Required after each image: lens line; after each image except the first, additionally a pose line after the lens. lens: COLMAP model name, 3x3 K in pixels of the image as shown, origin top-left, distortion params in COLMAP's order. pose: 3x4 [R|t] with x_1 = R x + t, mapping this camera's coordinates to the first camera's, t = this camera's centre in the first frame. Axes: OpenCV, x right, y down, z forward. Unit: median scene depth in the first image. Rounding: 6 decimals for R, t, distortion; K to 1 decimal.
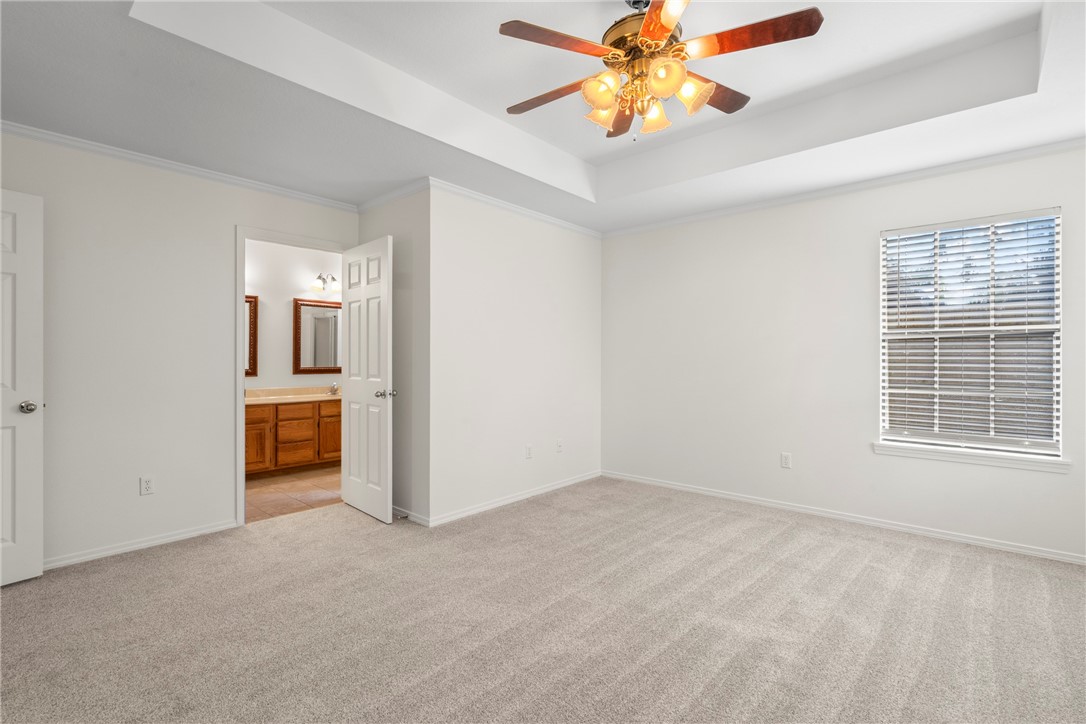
lens RADIAL K [[496.4, 0, 533.3], [0, 496.4, 367.5], [0, 0, 1]] dist [-0.010605, 0.003869]
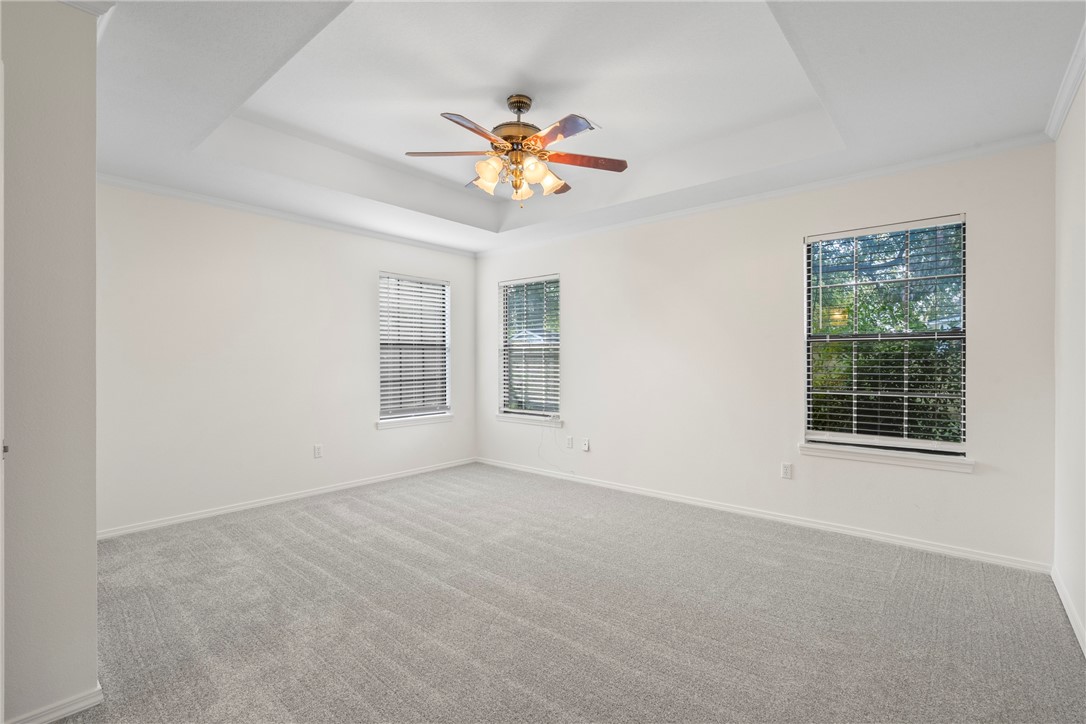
lens RADIAL K [[496.4, 0, 544.5], [0, 496.4, 364.3], [0, 0, 1]] dist [-0.010605, 0.003869]
pose [[-0.020304, -0.007583, 0.999765, -0.776365], [0.022021, 0.999725, 0.008030, -0.009906], [-0.999551, 0.022179, -0.020131, 0.614522]]
